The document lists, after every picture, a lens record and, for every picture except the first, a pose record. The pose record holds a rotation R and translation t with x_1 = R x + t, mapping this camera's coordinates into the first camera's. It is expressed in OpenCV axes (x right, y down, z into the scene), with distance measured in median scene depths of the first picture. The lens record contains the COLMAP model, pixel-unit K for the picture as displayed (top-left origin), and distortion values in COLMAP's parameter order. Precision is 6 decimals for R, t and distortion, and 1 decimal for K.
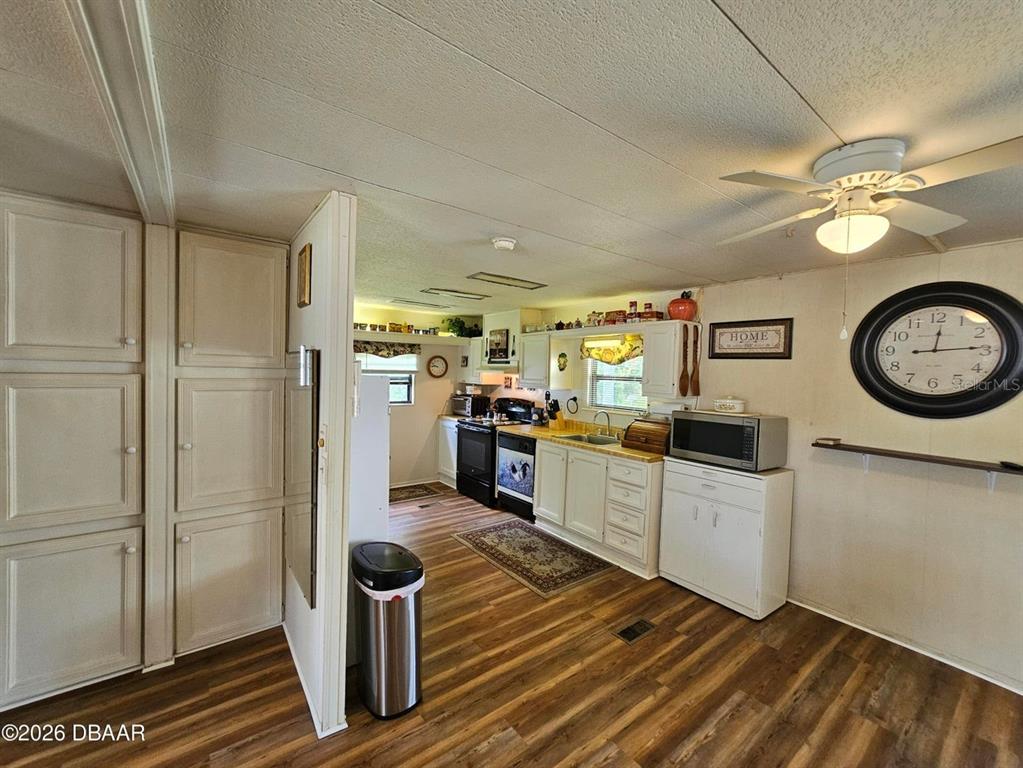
lens RADIAL K [[423.0, 0, 508.3], [0, 423.0, 381.3], [0, 0, 1]] dist [-0.009176, 0.002317]
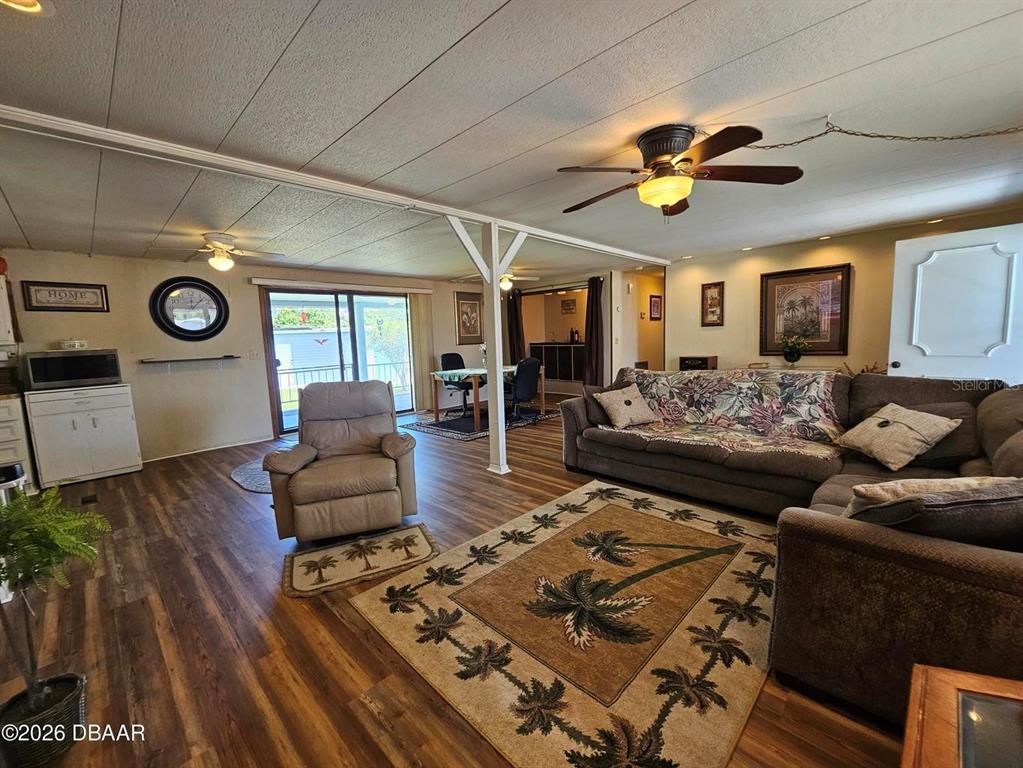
lens RADIAL K [[423.0, 0, 511.1], [0, 423.0, 381.9], [0, 0, 1]] dist [-0.009176, 0.002317]
pose [[-0.166093, -0.131853, 0.977255, -1.052499], [0.057816, 0.988014, 0.143131, 0.062298], [-0.984414, 0.080274, -0.156479, -0.179313]]
